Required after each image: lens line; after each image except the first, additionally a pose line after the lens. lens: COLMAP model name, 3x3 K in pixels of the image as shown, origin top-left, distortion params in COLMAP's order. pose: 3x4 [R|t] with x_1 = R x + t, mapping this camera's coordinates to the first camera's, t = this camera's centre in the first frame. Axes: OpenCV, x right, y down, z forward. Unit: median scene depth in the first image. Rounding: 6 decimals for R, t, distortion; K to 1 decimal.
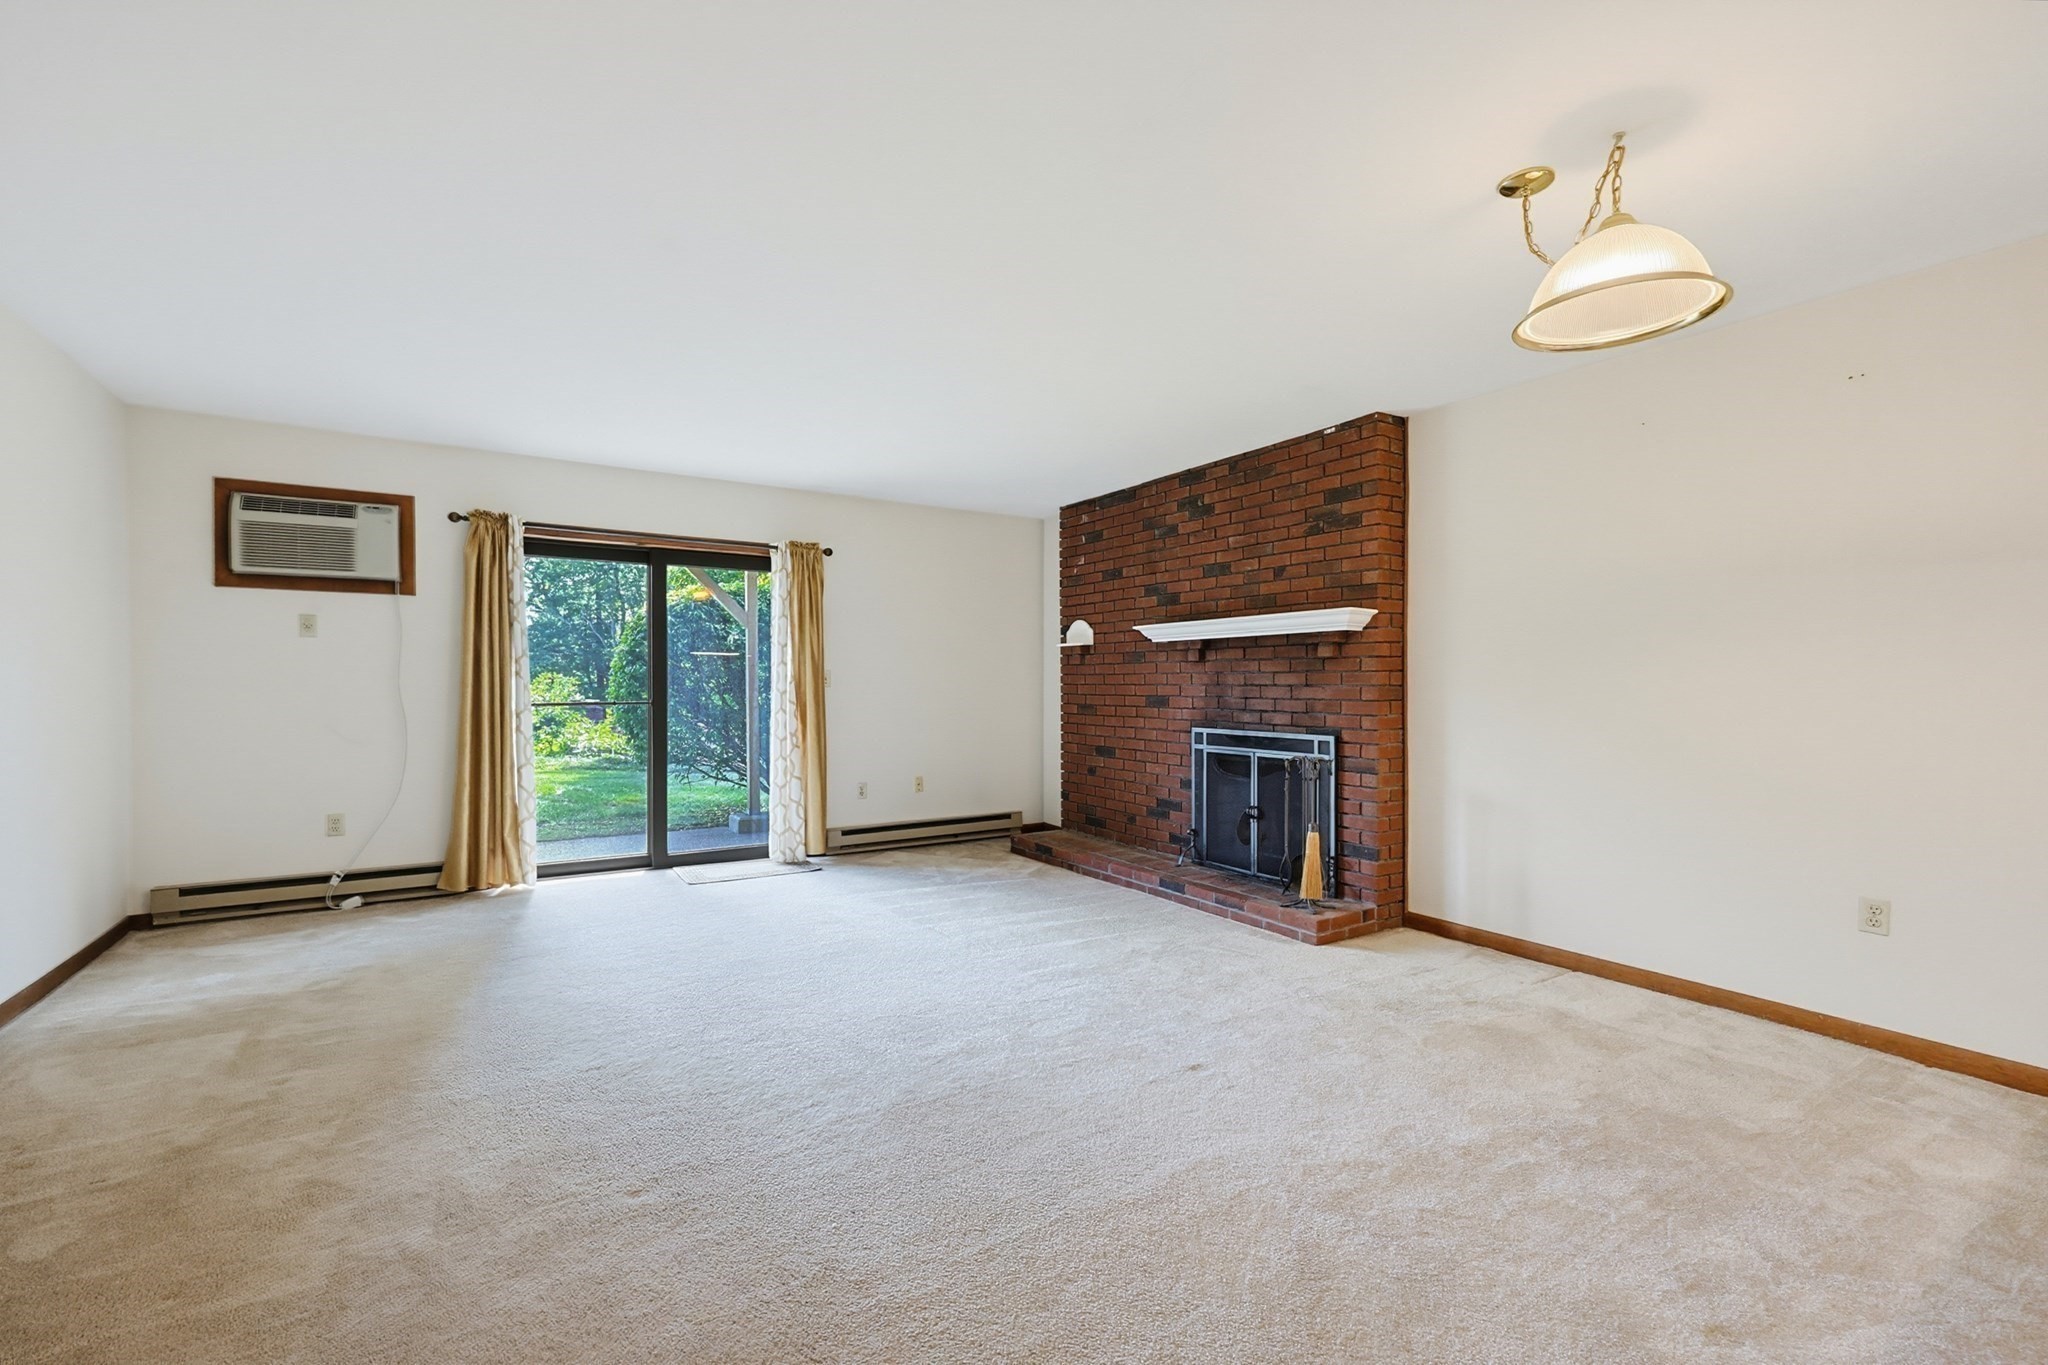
lens RADIAL K [[863.2, 0, 1024.0], [0, 863.2, 682.5], [0, 0, 1]] dist [-0.002666, -0.000333]
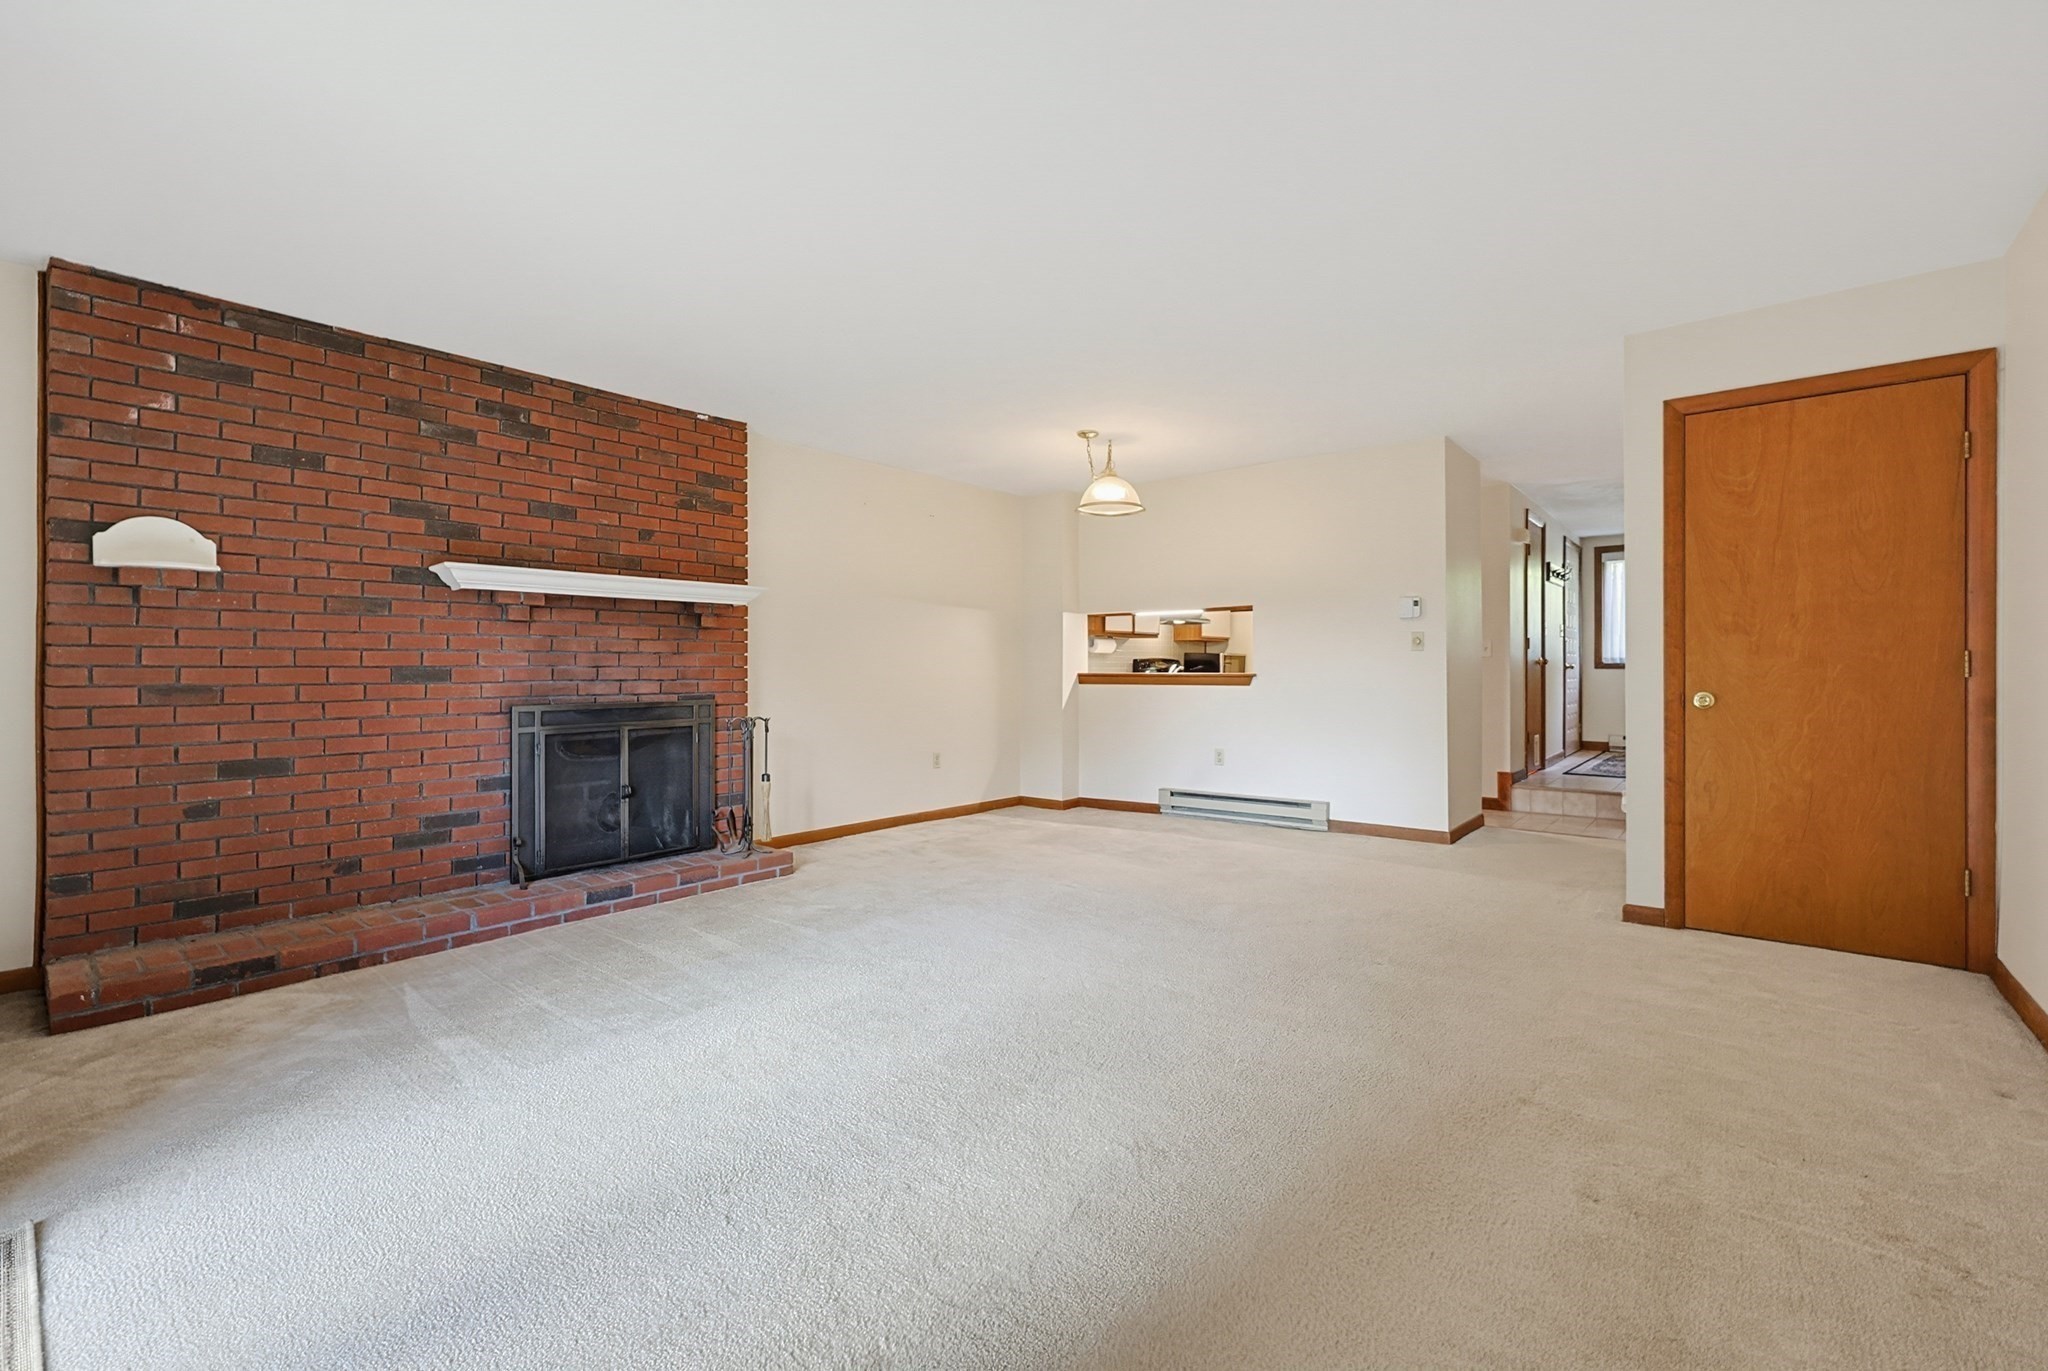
lens RADIAL K [[860.3, 0, 993.2], [0, 860.3, 665.3], [0, 0, 1]] dist [-0.000410, -0.000024]
pose [[-0.274392, 0.009174, 0.961574, -0.659188], [0.007147, 0.999946, -0.007500, 0.024424], [-0.961591, 0.004814, -0.274443, 0.802128]]
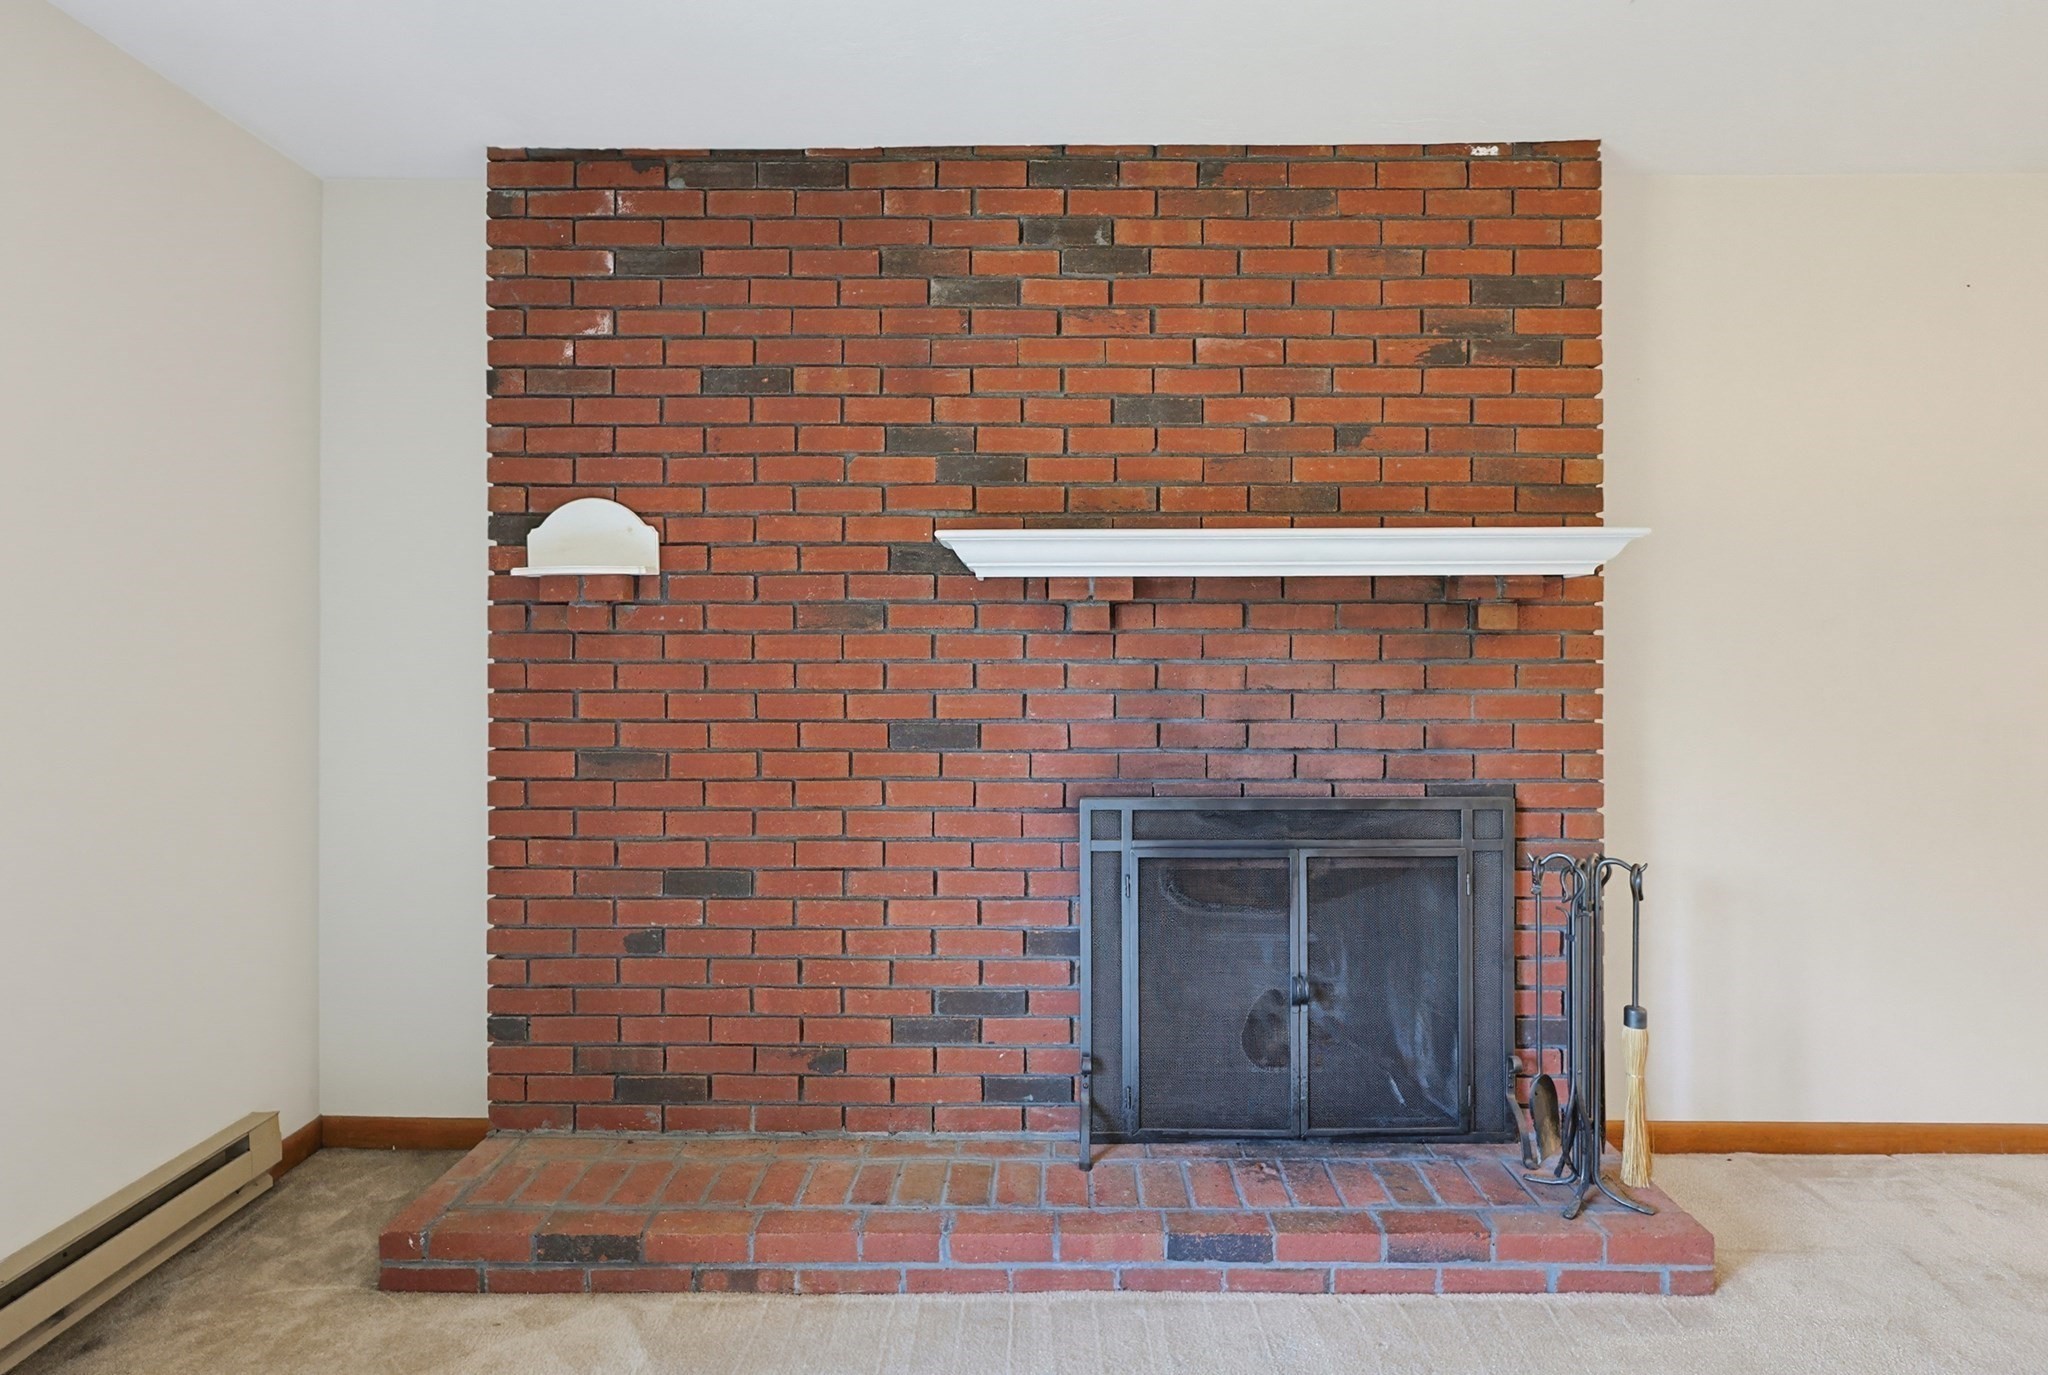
lens RADIAL K [[1105.2, 0, 1030.3], [0, 1105.2, 648.0], [0, 0, 1]] dist [0.000184, -0.000124]
pose [[0.544455, 0.004510, 0.838778, -0.244020], [0.001556, 0.999978, -0.006387, -0.013997], [-0.838788, 0.004782, 0.544436, 0.745720]]
